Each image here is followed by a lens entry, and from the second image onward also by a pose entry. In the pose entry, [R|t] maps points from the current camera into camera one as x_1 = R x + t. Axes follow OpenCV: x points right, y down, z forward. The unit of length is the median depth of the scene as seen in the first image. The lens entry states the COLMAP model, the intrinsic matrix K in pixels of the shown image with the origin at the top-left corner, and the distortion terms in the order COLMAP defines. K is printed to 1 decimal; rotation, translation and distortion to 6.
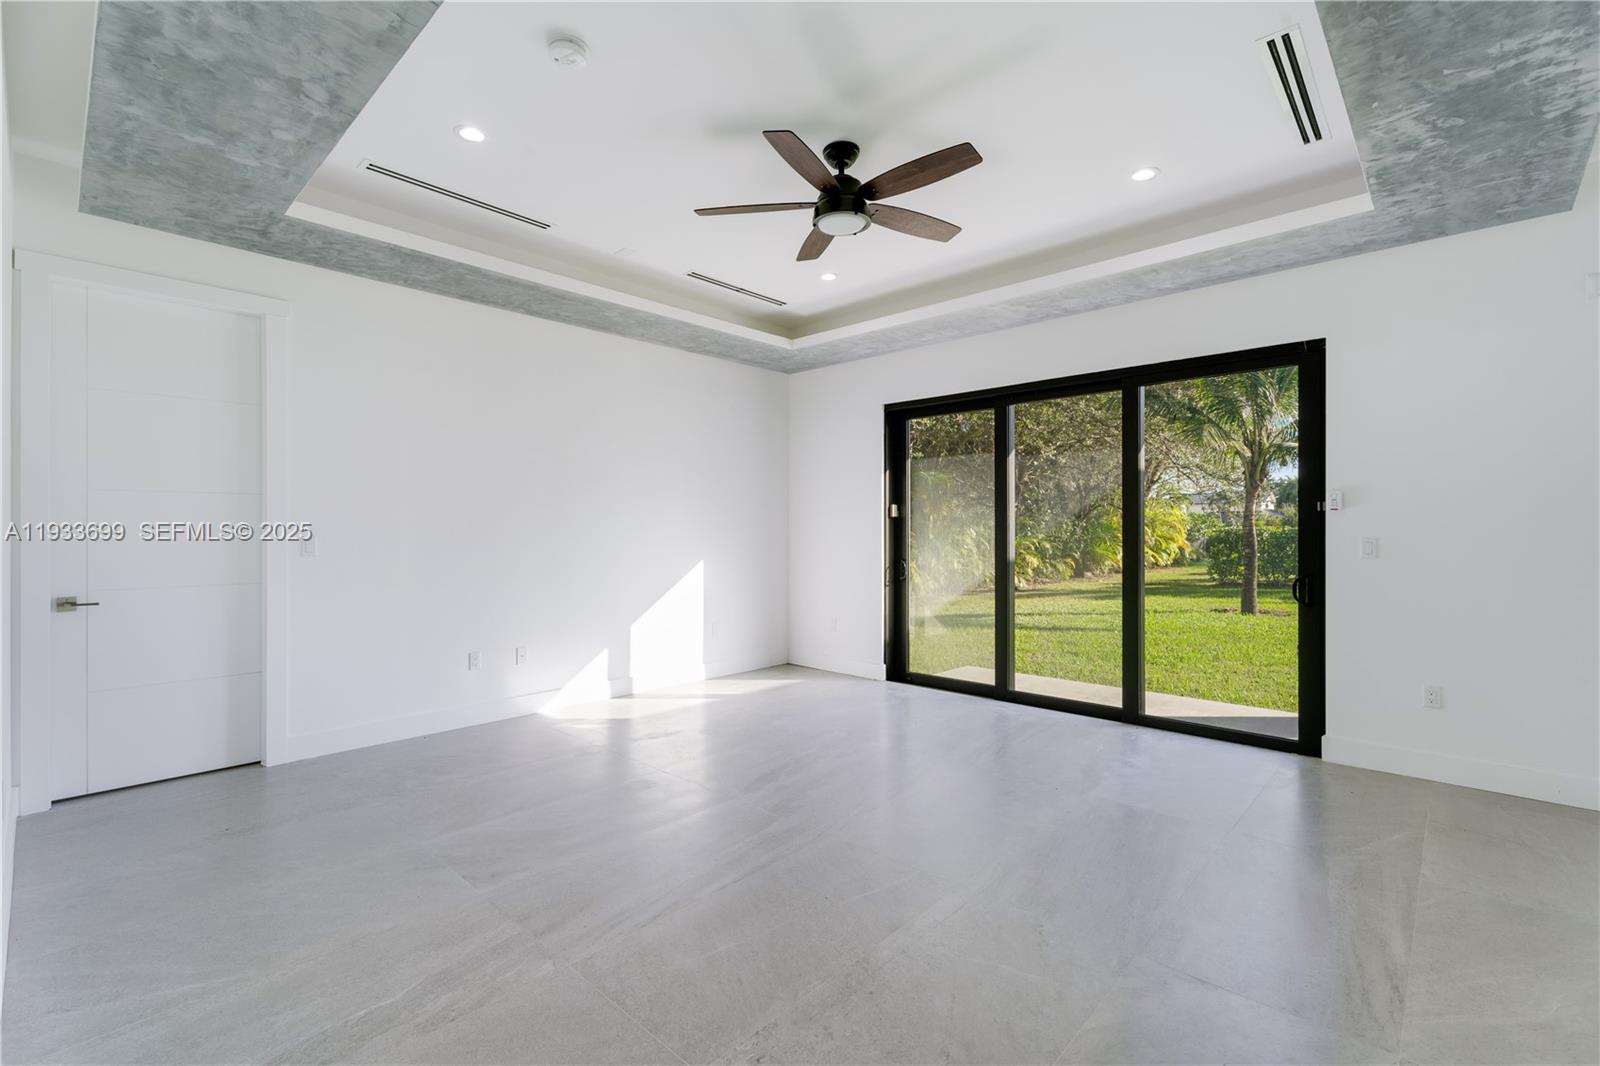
lens RADIAL K [[712.0, 0, 790.8], [0, 712.0, 532.6], [0, 0, 1]] dist [-0.000146, -0.000059]
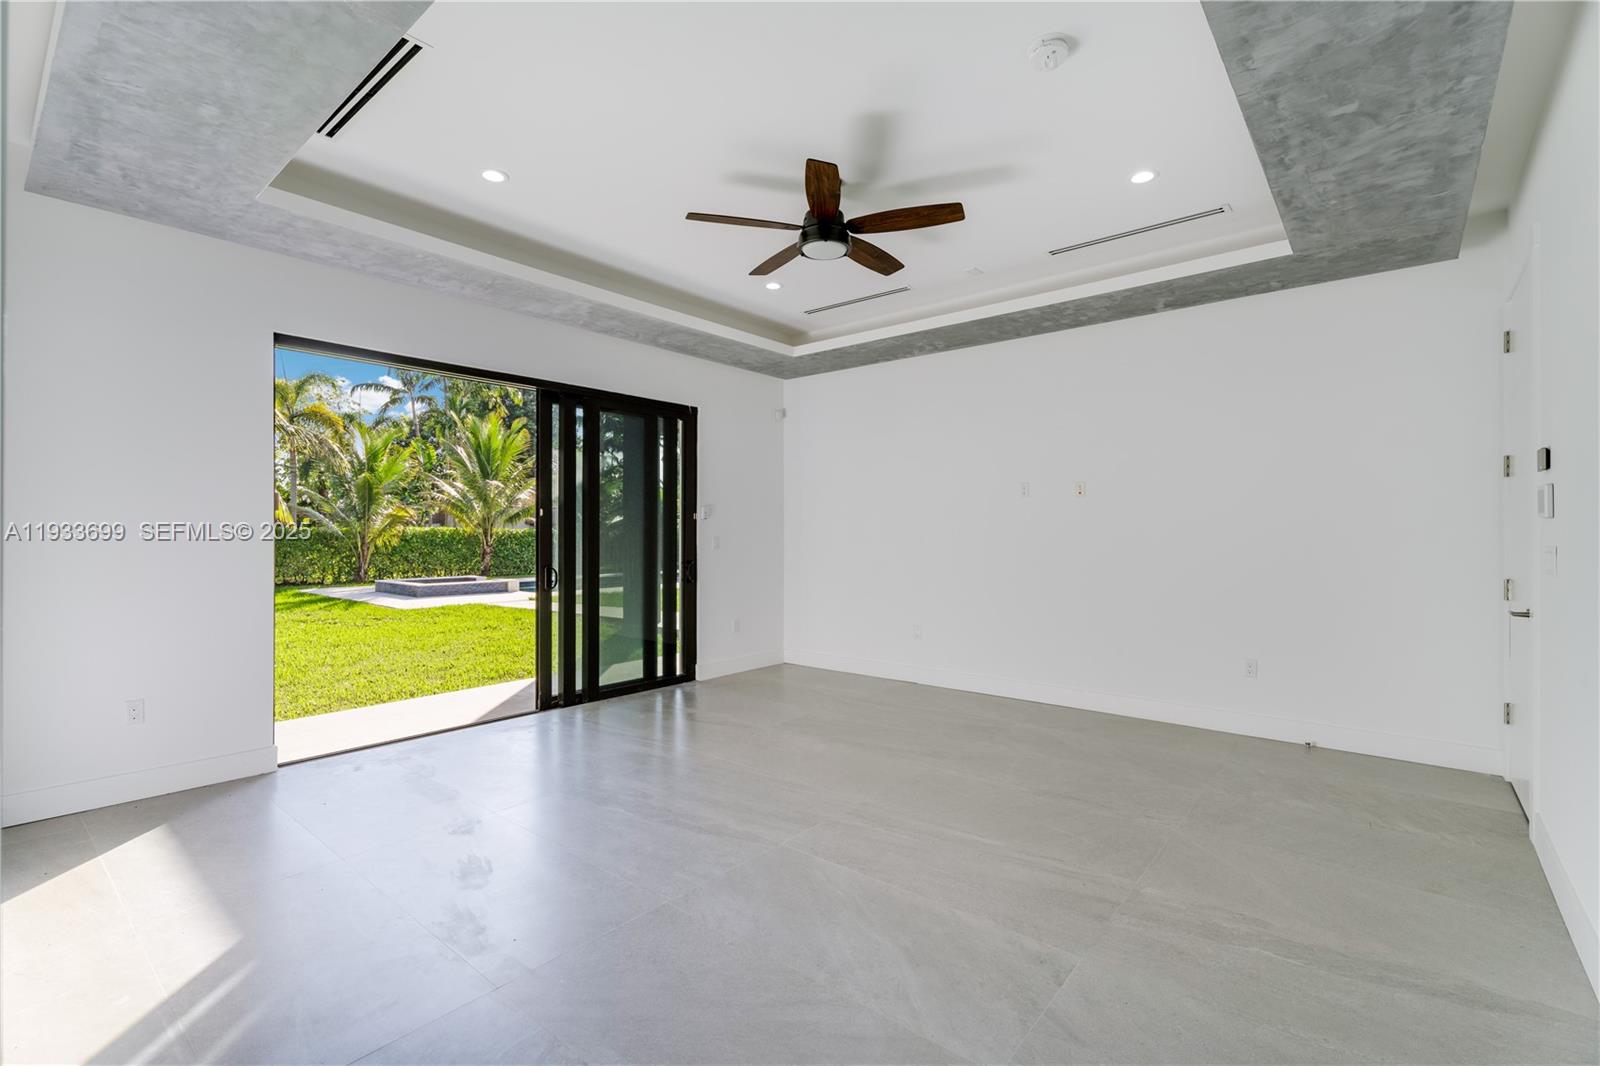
lens RADIAL K [[712.0, 0, 790.8], [0, 712.0, 532.6], [0, 0, 1]] dist [-0.000146, -0.000059]
pose [[-0.058968, -0.002118, 0.998258, -0.801867], [0.003688, 0.999990, 0.002340, -0.003814], [-0.998253, 0.003820, -0.058959, 0.885858]]
